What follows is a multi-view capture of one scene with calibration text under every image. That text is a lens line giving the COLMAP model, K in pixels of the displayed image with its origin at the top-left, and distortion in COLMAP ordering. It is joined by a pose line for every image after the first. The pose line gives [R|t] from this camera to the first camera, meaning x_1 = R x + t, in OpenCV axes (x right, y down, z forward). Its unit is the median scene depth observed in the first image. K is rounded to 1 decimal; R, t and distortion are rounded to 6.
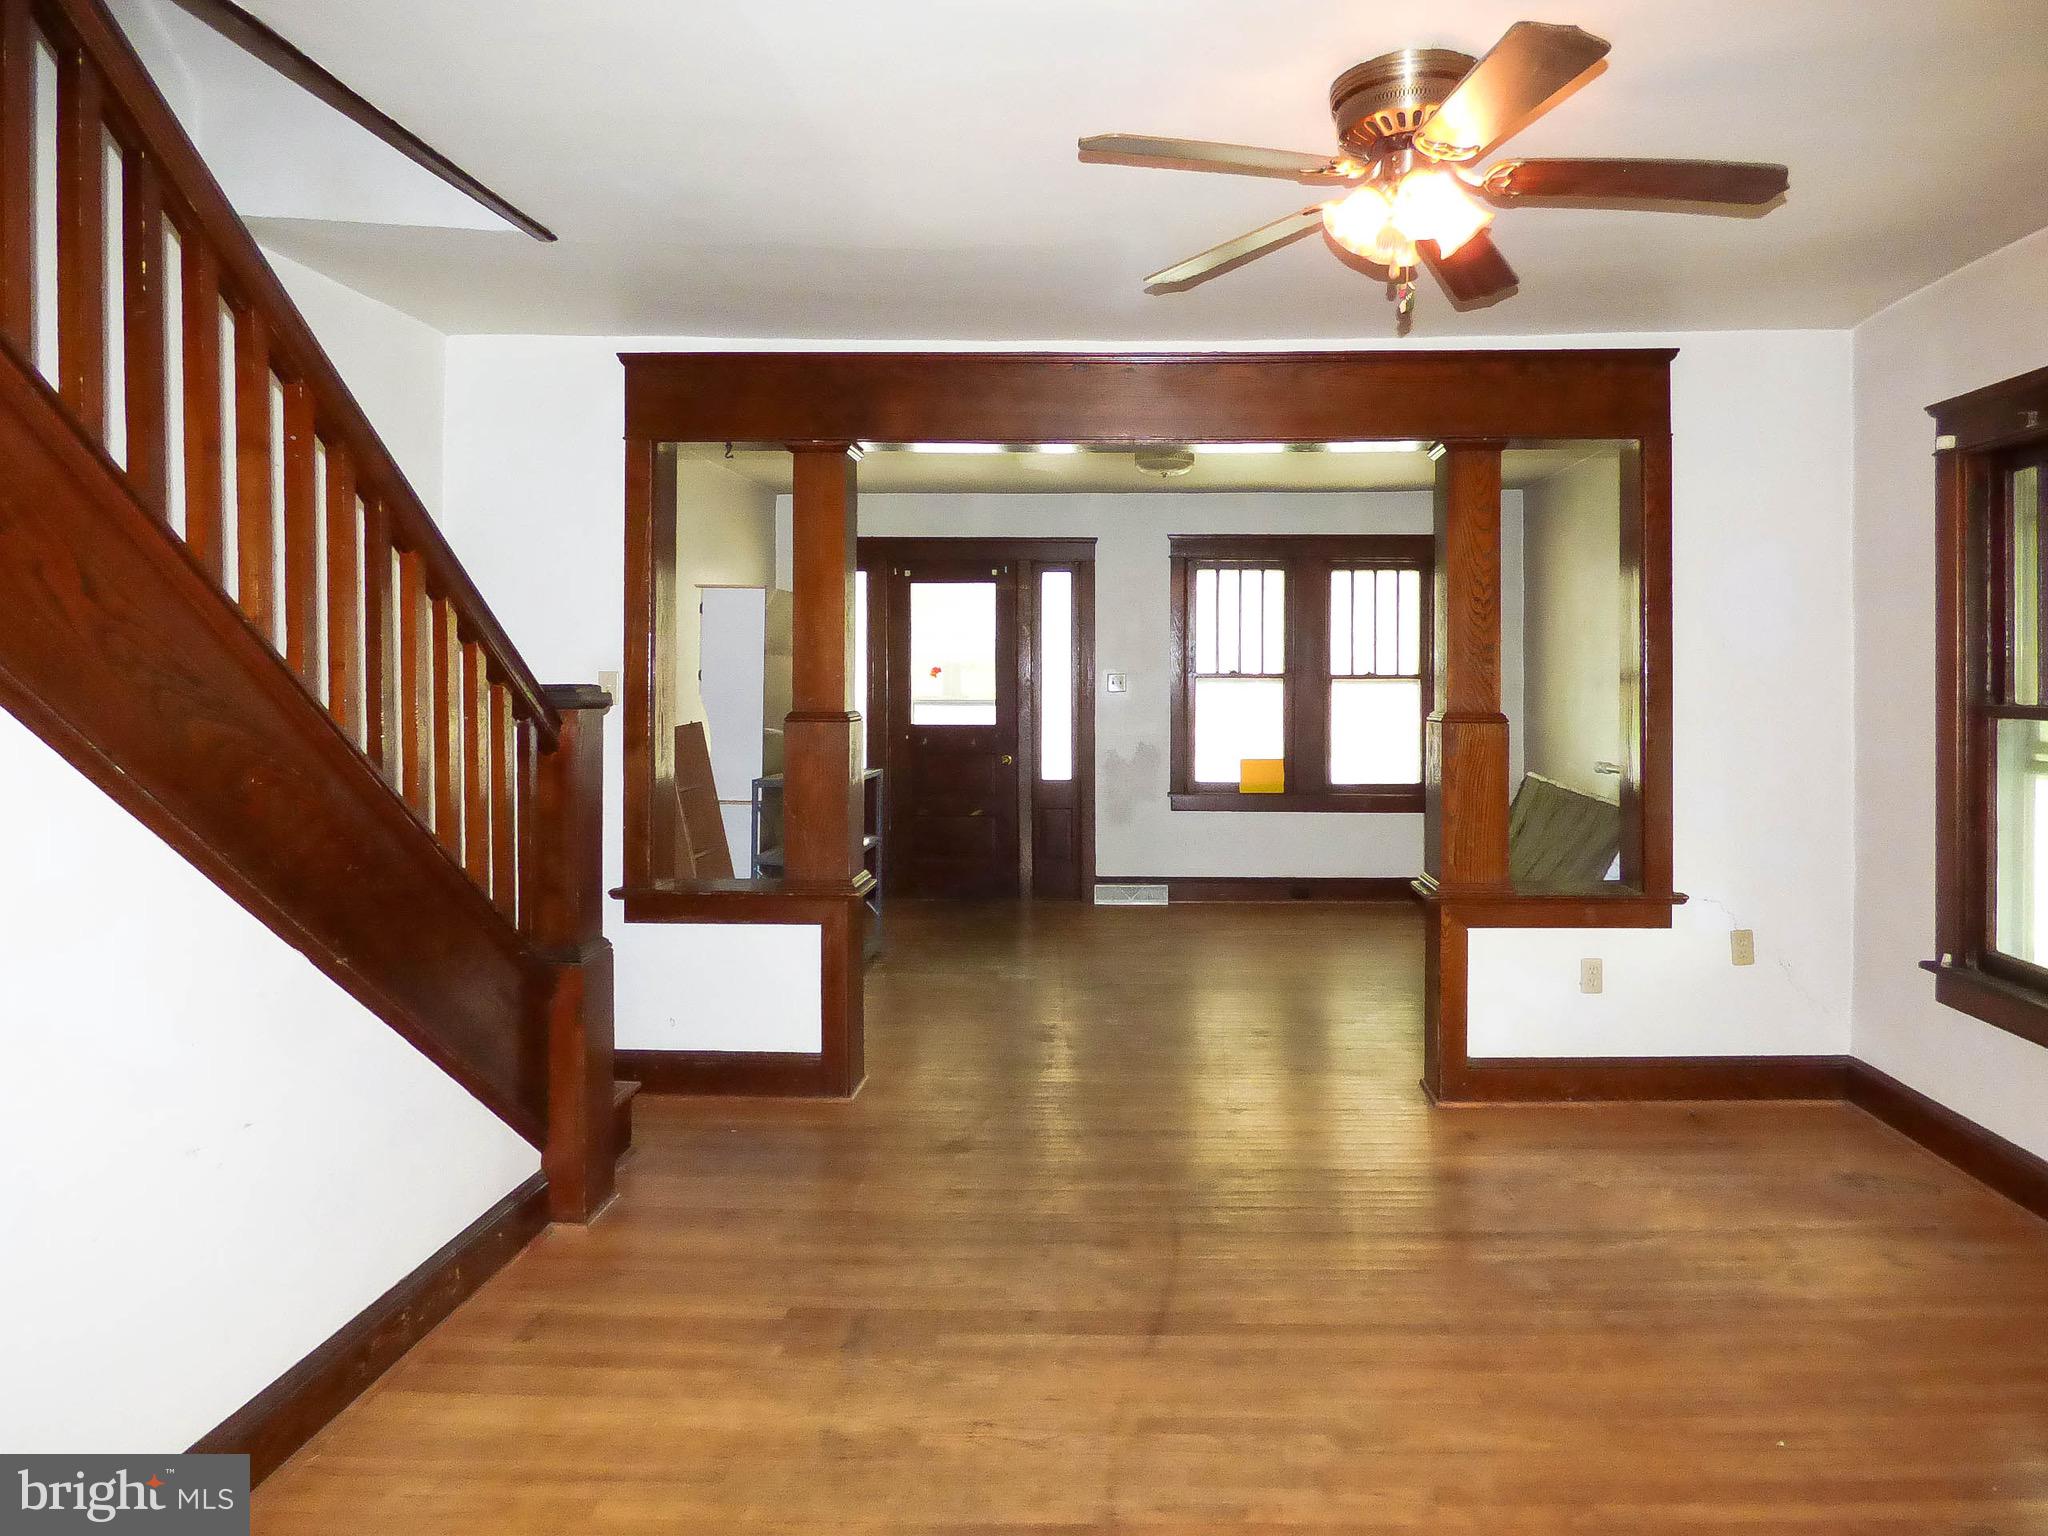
lens RADIAL K [[1228.5, 0, 1019.9], [0, 1228.5, 678.6], [0, 0, 1]] dist [-0.006924, -0.001869]
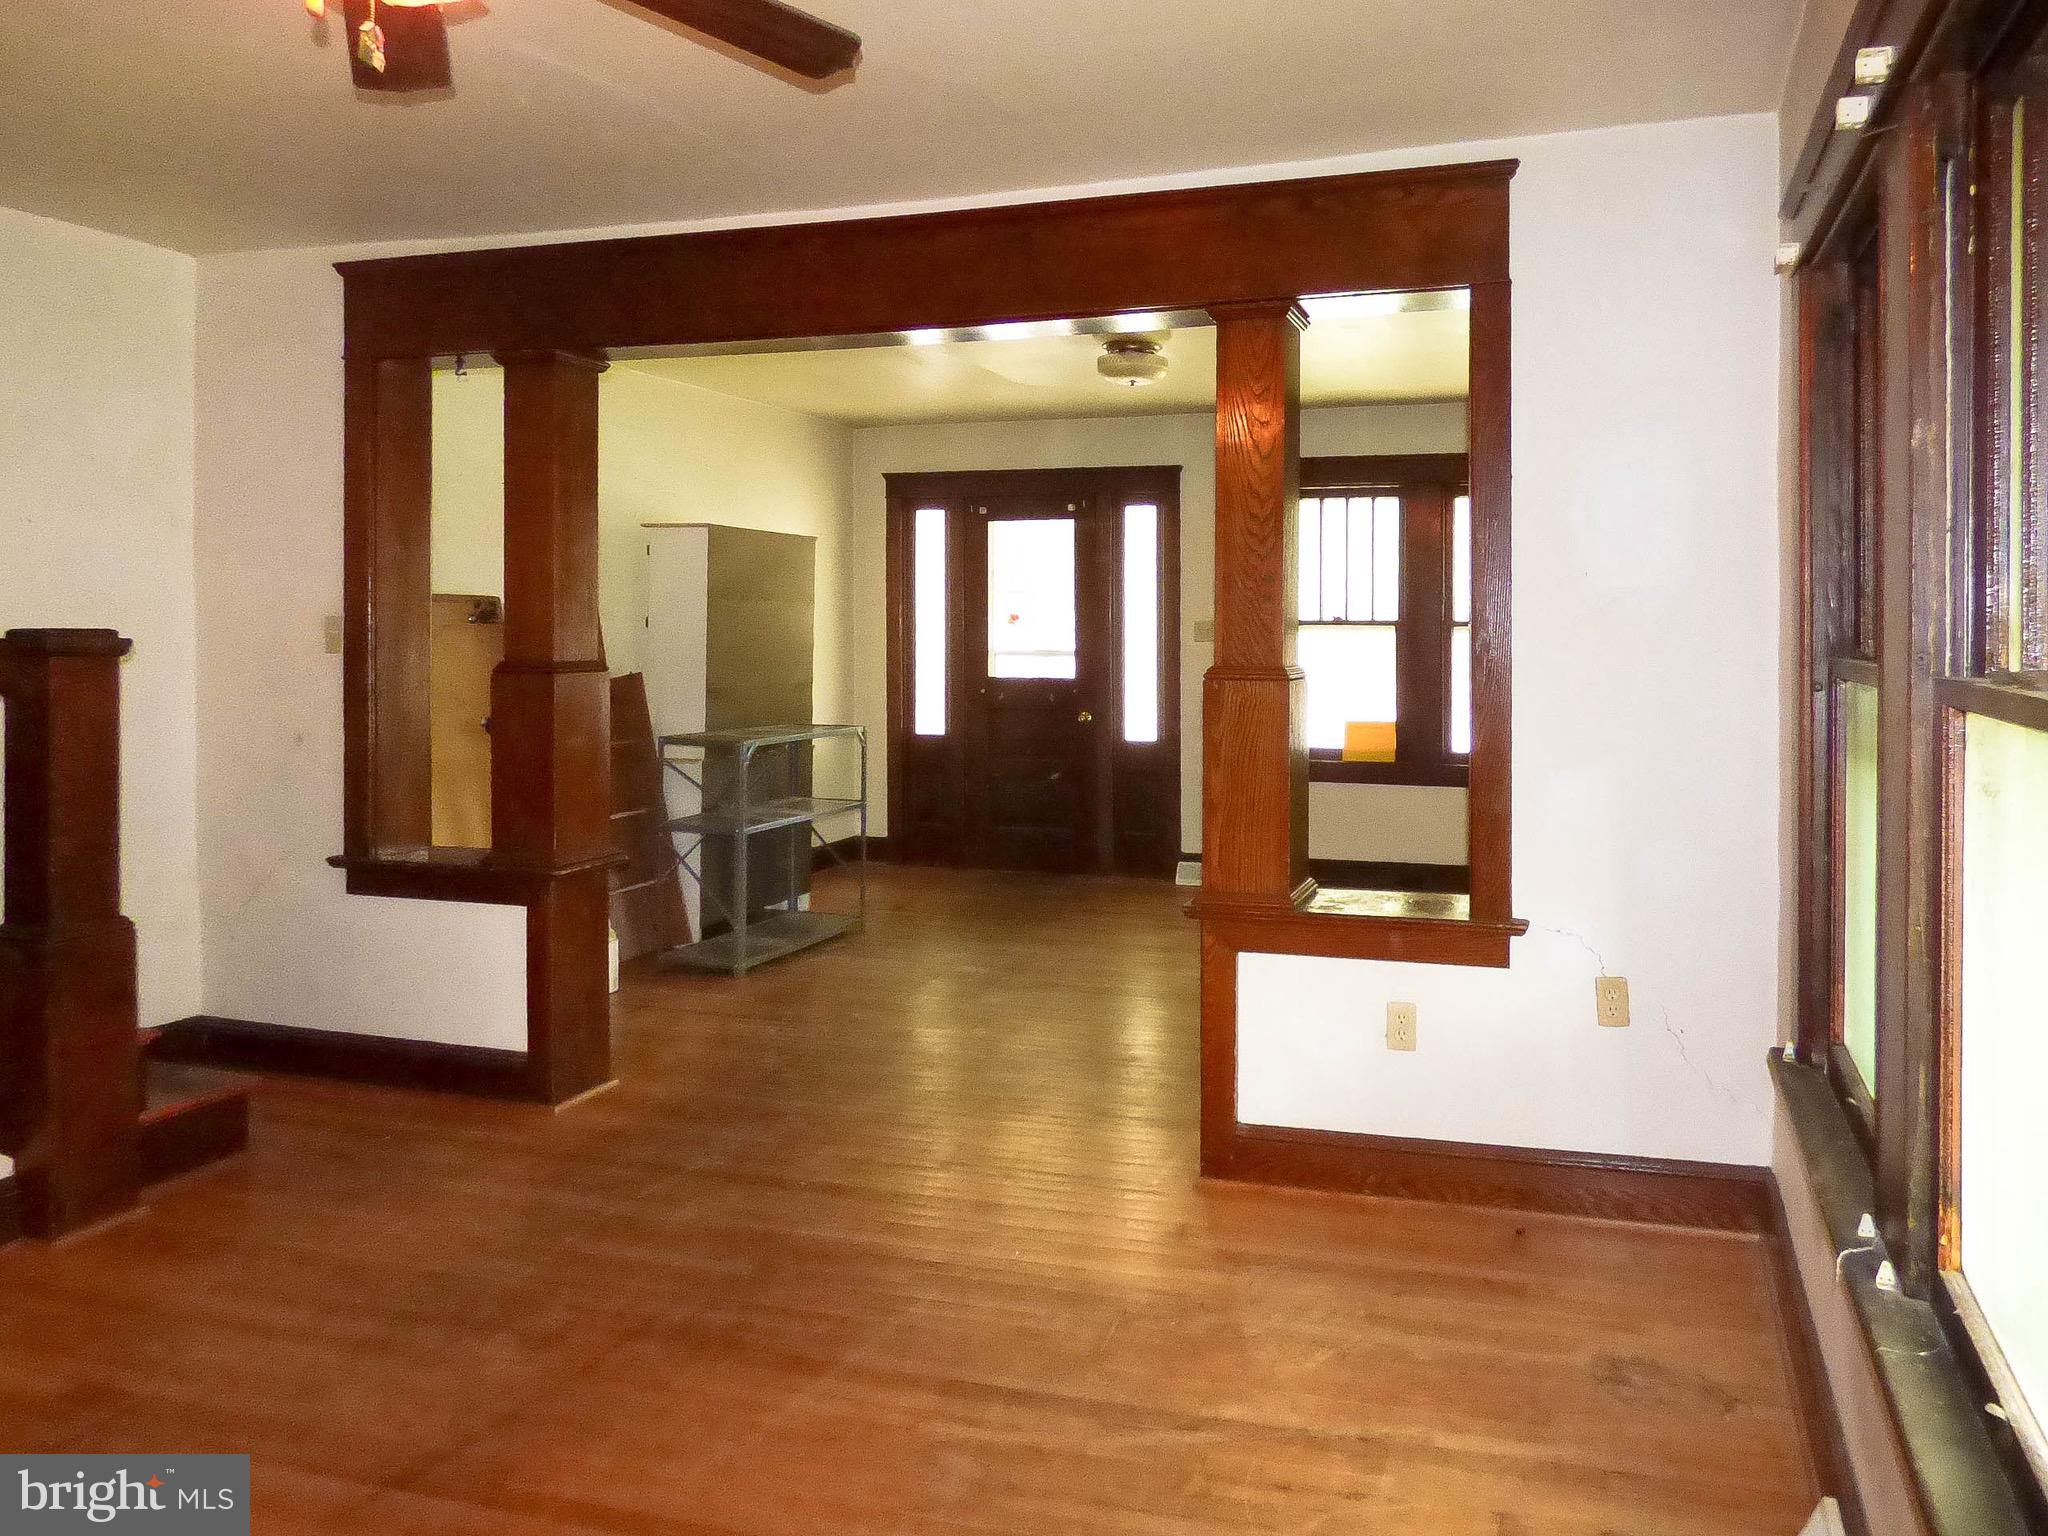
lens RADIAL K [[1272.9, 0, 1195.7], [0, 1272.9, 633.2], [0, 0, 1]] dist [0.000350, 0.002554]
pose [[0.976117, 0.000099, -0.217246, 0.487593], [0.000389, 0.999997, 0.002207, 0.004925], [0.217246, -0.002239, 0.976114, 0.219601]]
